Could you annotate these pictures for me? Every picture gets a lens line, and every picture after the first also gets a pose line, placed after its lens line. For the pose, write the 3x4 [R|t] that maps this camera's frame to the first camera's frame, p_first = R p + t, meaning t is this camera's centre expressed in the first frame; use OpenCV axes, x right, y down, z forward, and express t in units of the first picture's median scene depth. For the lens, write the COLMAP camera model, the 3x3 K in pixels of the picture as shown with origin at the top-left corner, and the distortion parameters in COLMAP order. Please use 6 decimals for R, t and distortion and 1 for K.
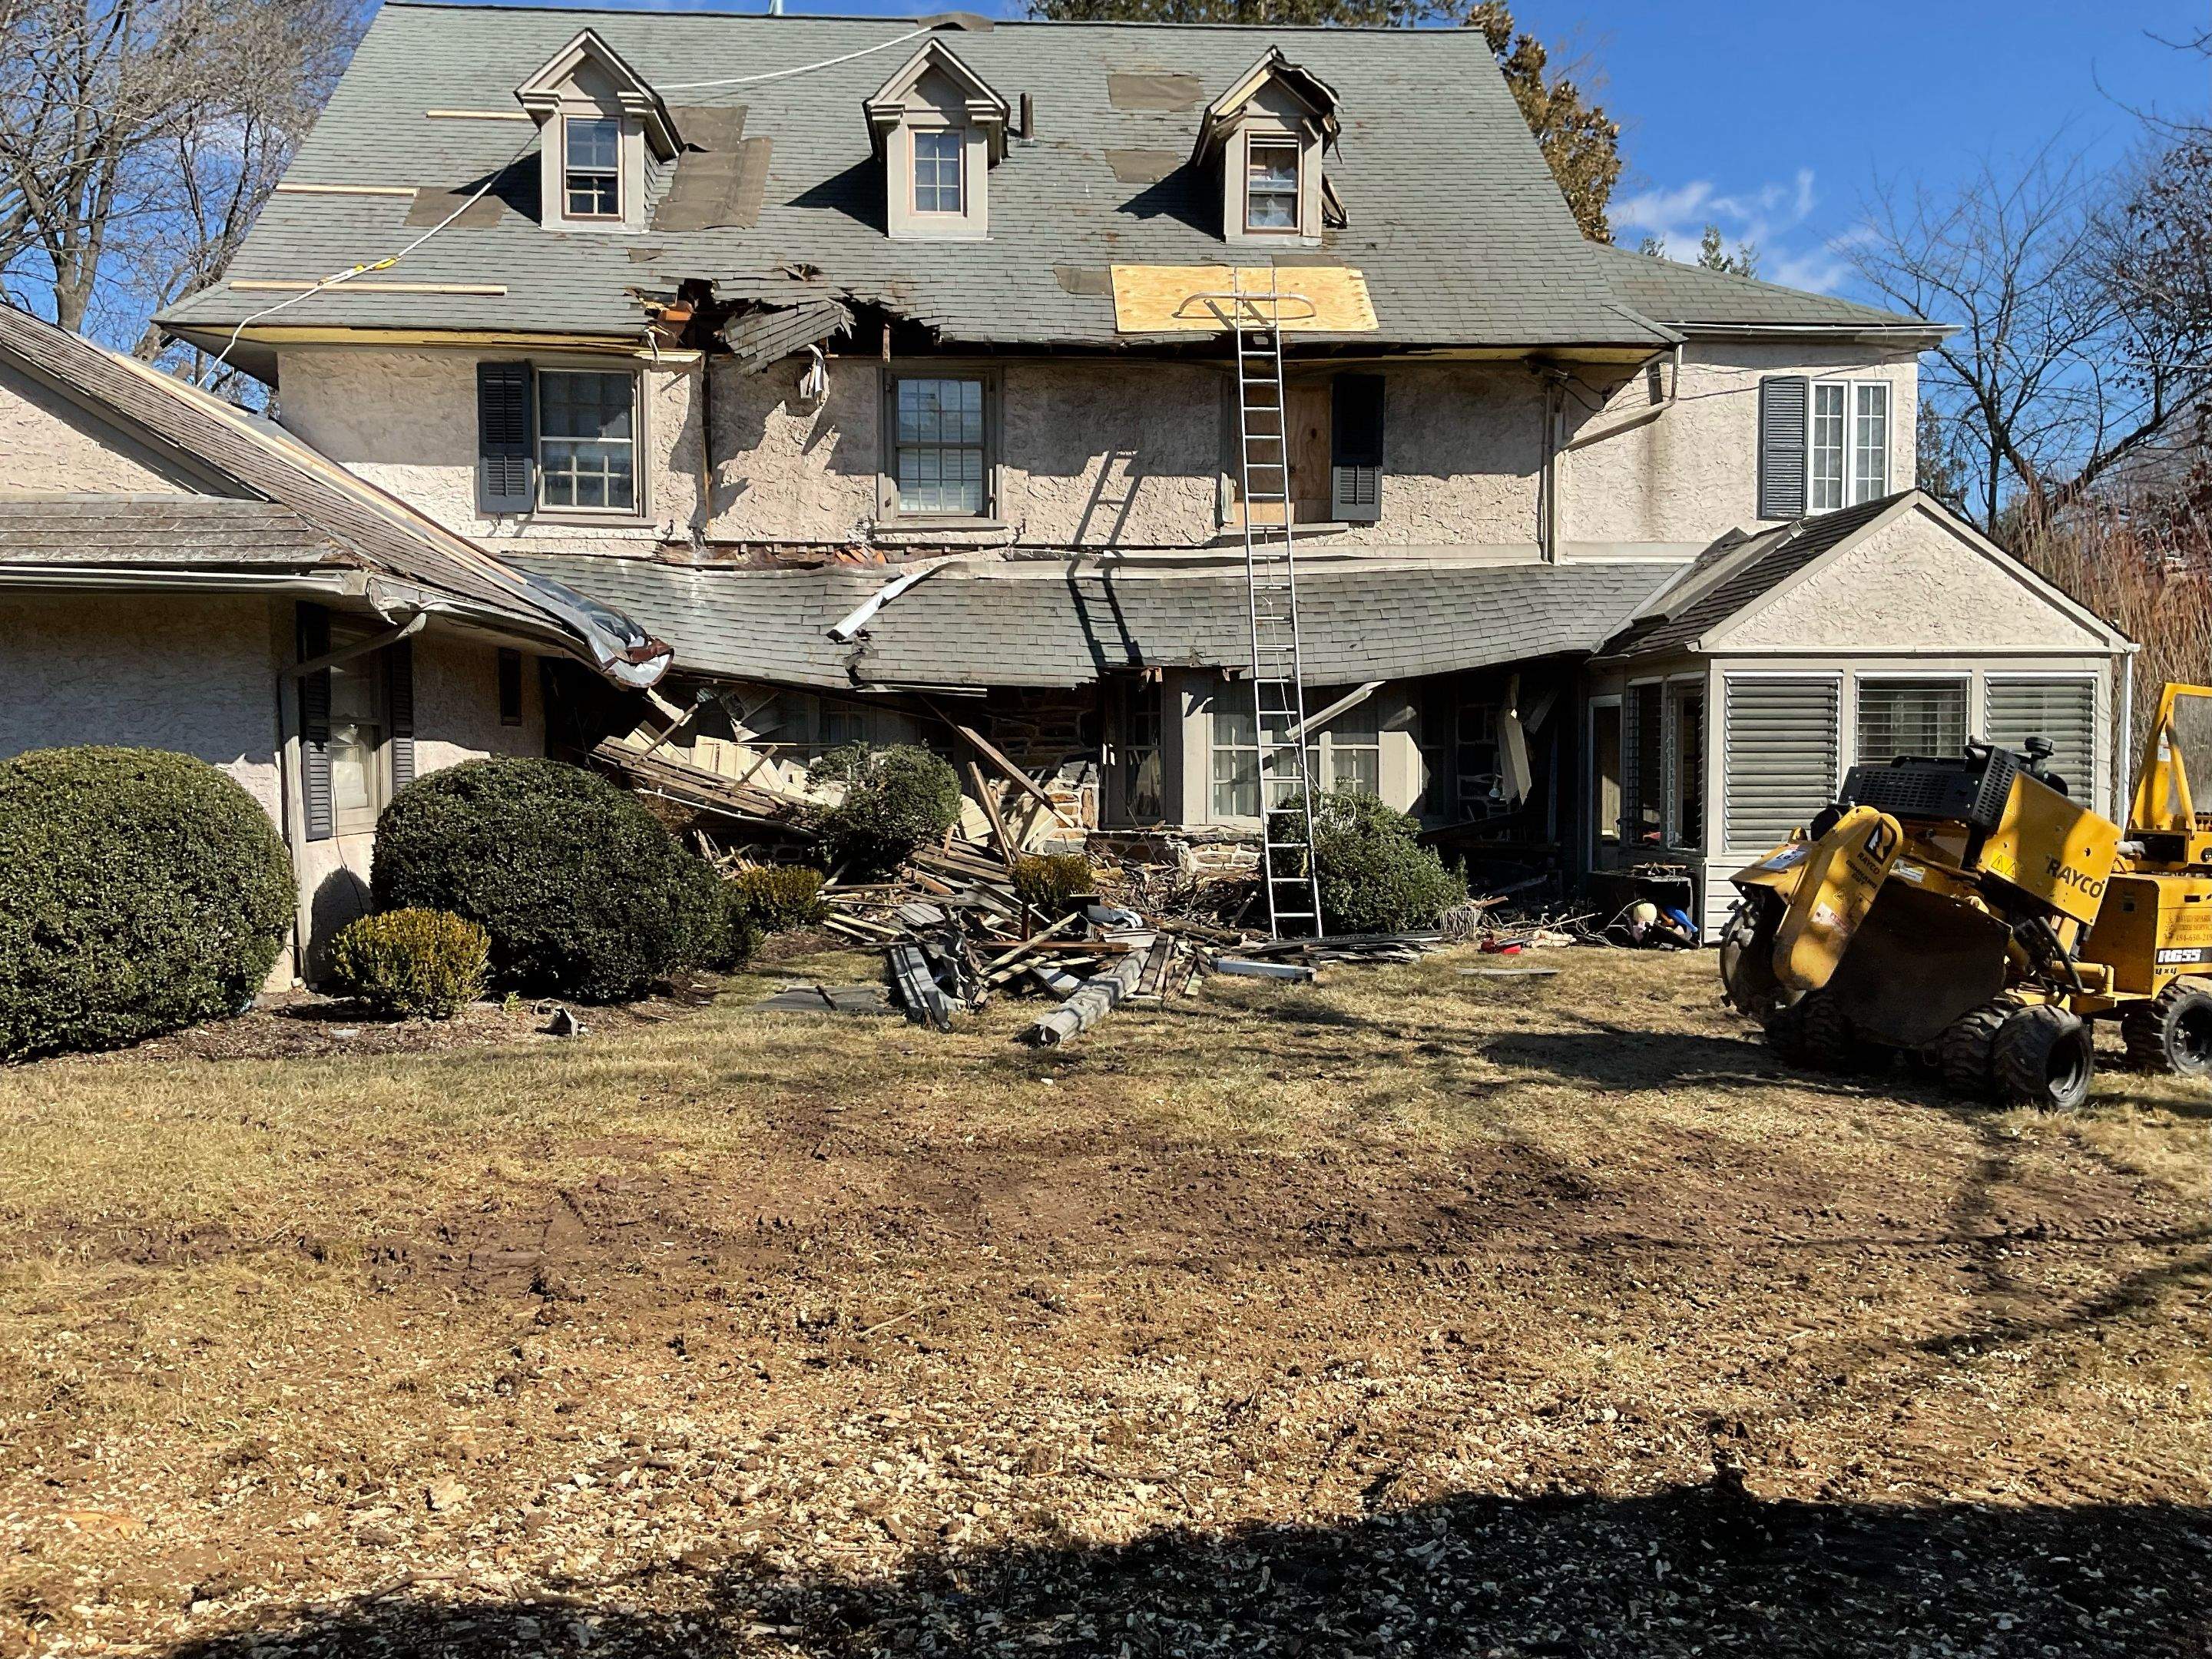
lens RADIAL K [[1848.2, 0, 1101.8], [0, 1848.2, 862.0], [0, 0, 1]] dist [0.110184, -0.212772]
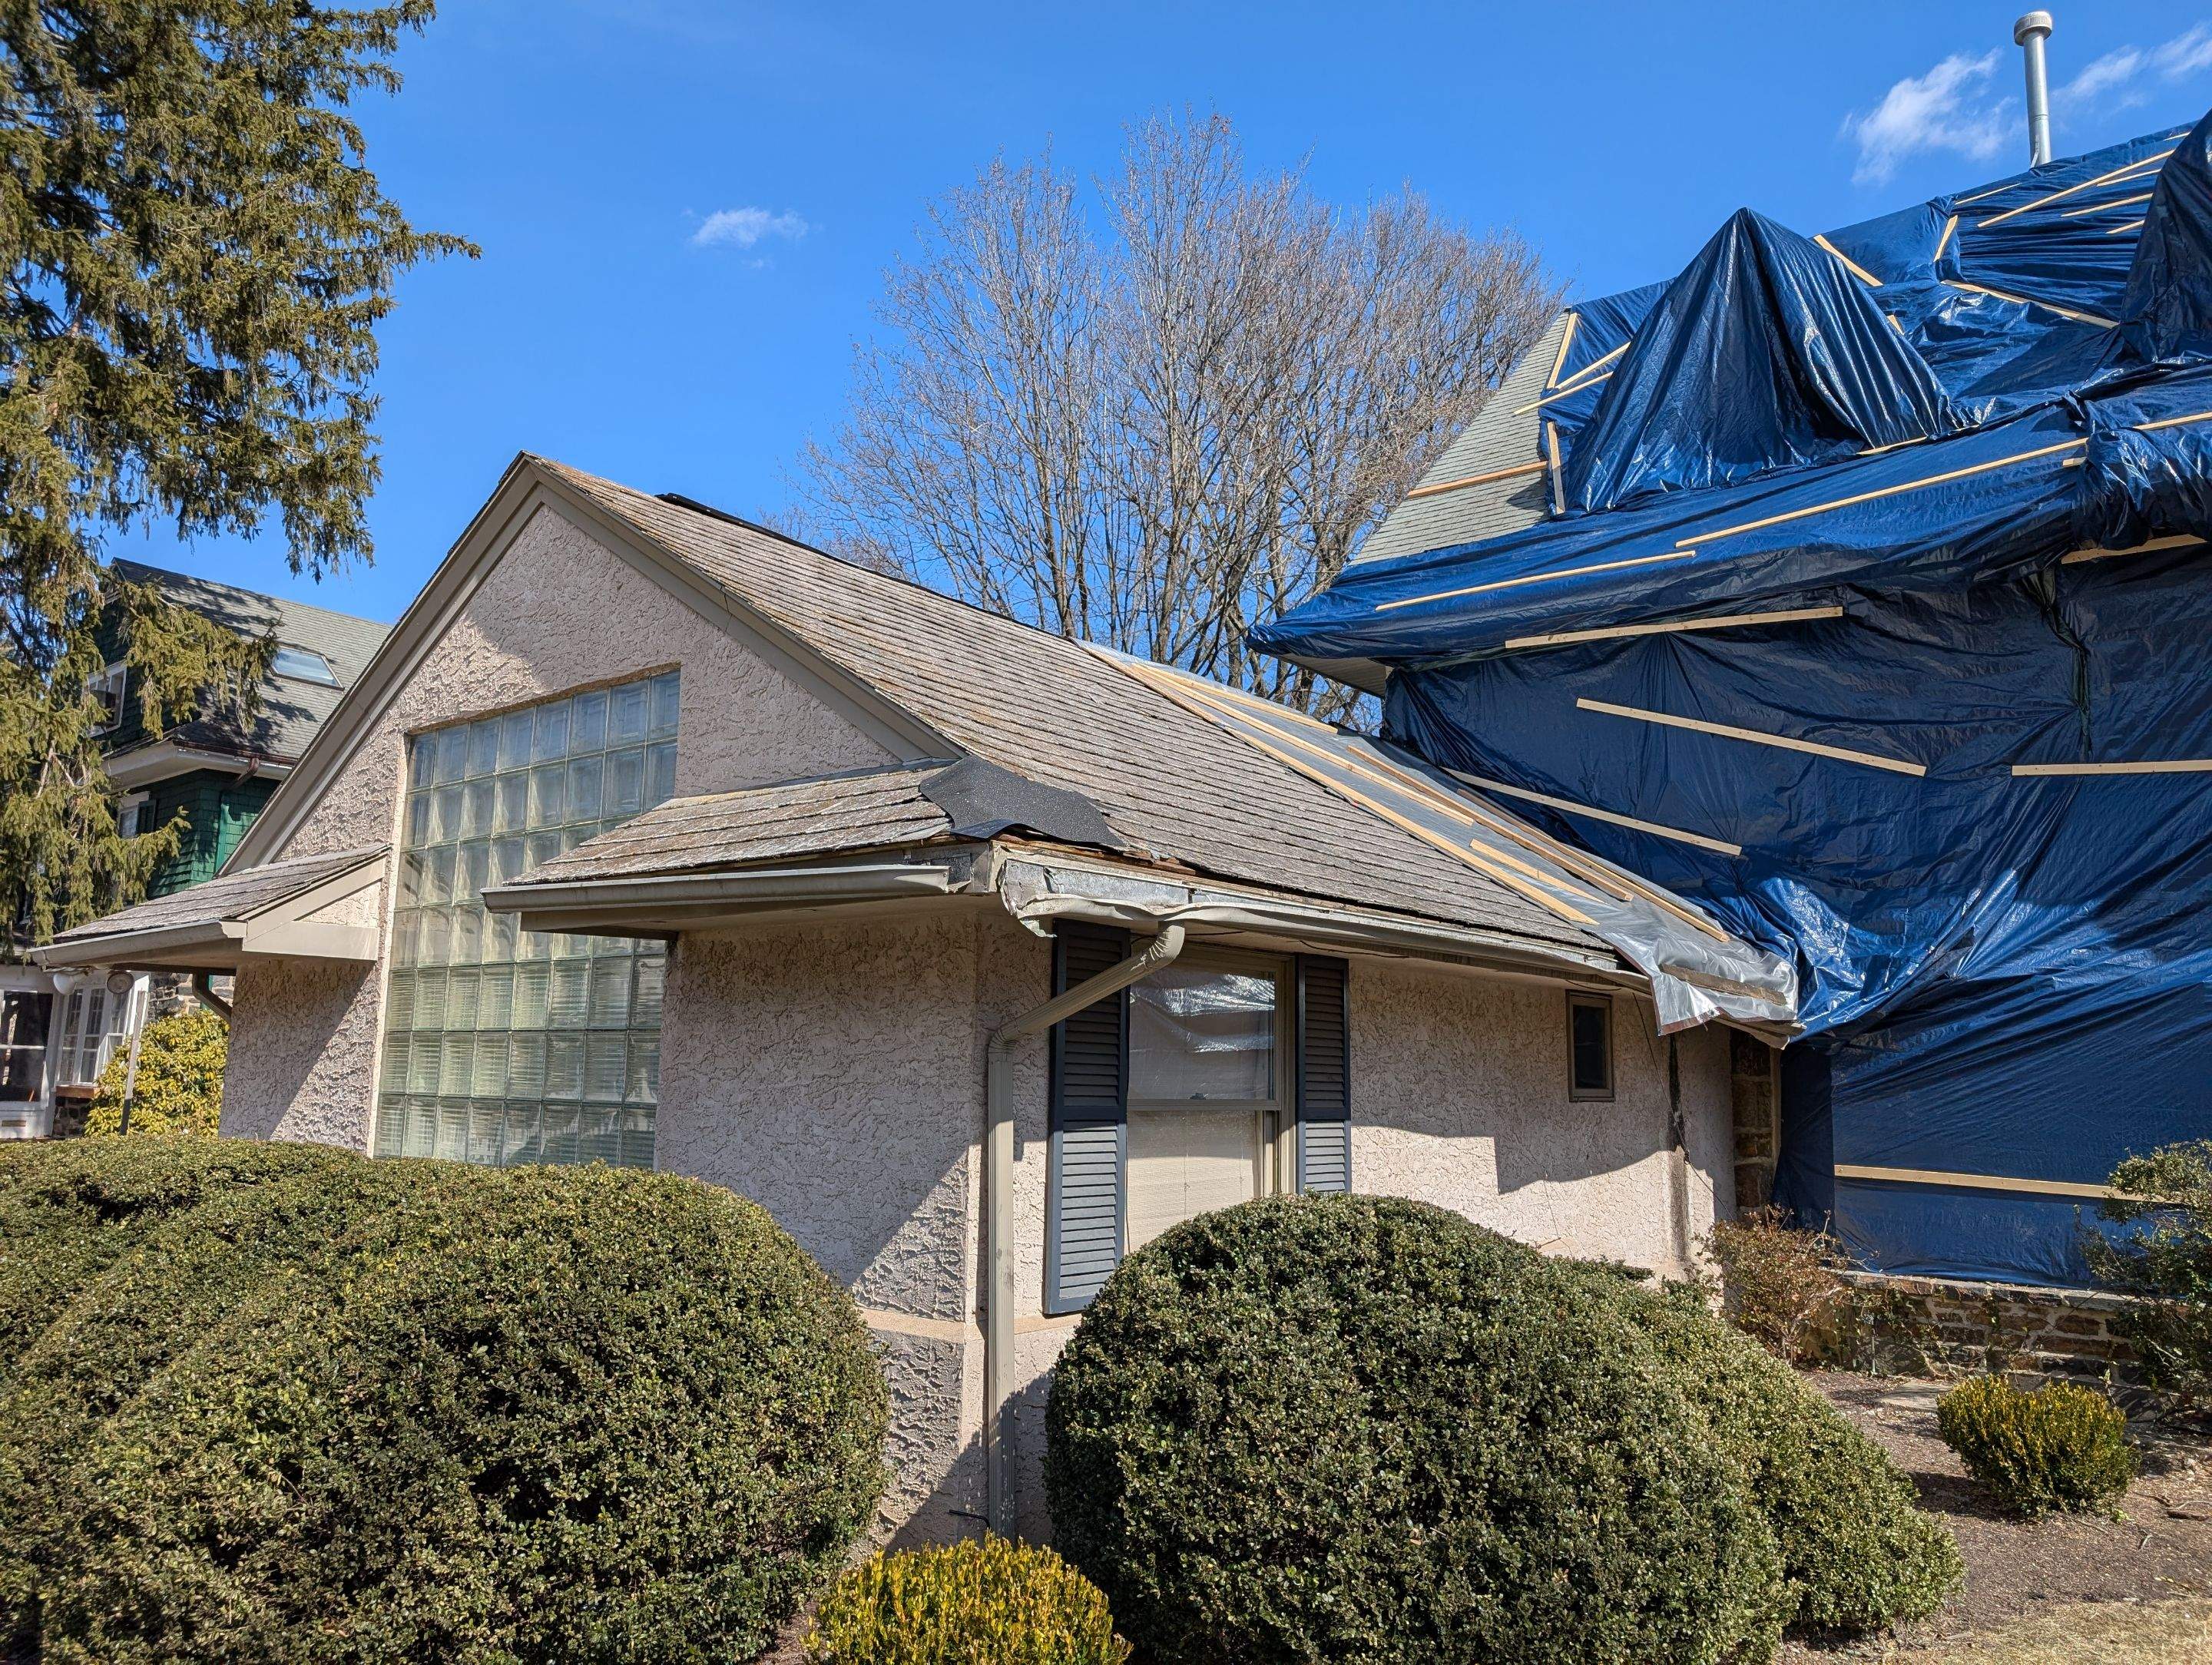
lens RADIAL K [[1605.8, 0, 1074.8], [0, 1605.8, 845.0], [0, 0, 1]] dist [0.005390, 0.003111]
pose [[0.719188, -0.084049, -0.689713, -0.030337], [-0.060691, 0.981263, -0.182863, -0.040228], [0.692159, 0.173372, 0.700612, 0.383333]]
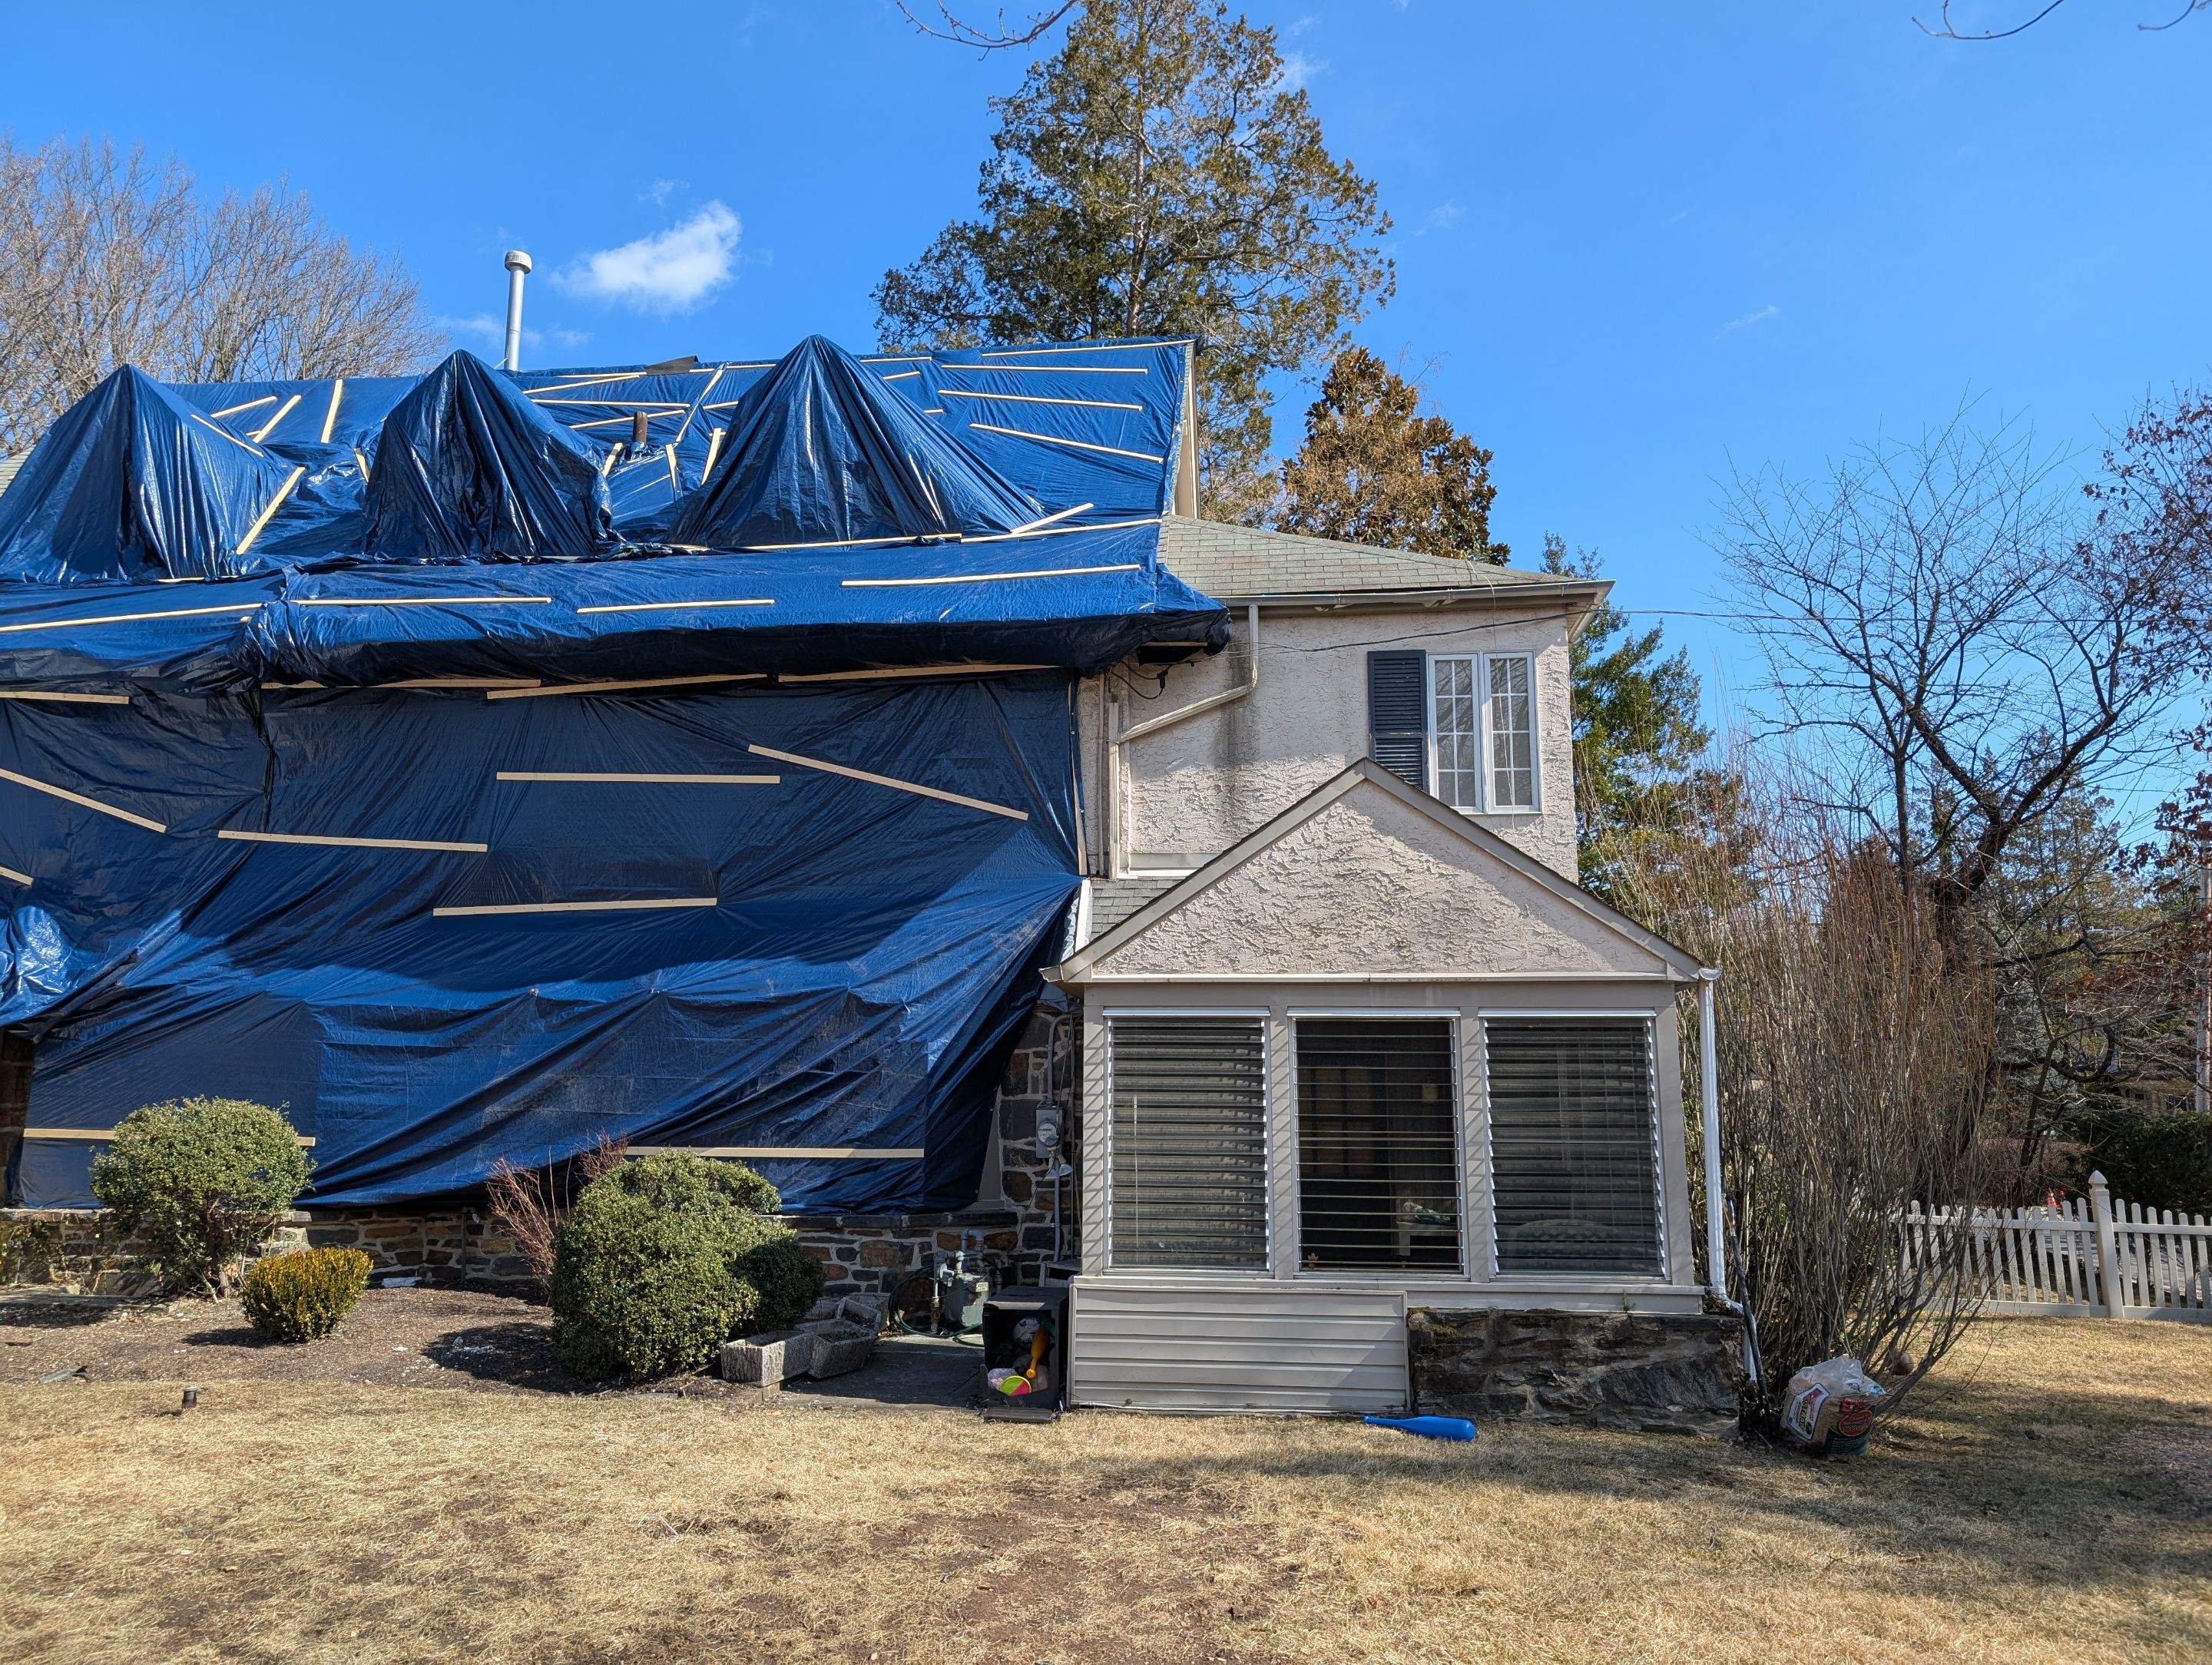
lens RADIAL K [[1603.1, 0, 1106.0], [0, 1603.1, 832.5], [0, 0, 1]] dist [0.041658, -0.001965]
pose [[0.983296, -0.023412, -0.180502, 0.379918], [-0.014920, 0.977988, -0.208126, -0.033800], [0.181402, 0.207343, 0.961302, 0.328078]]
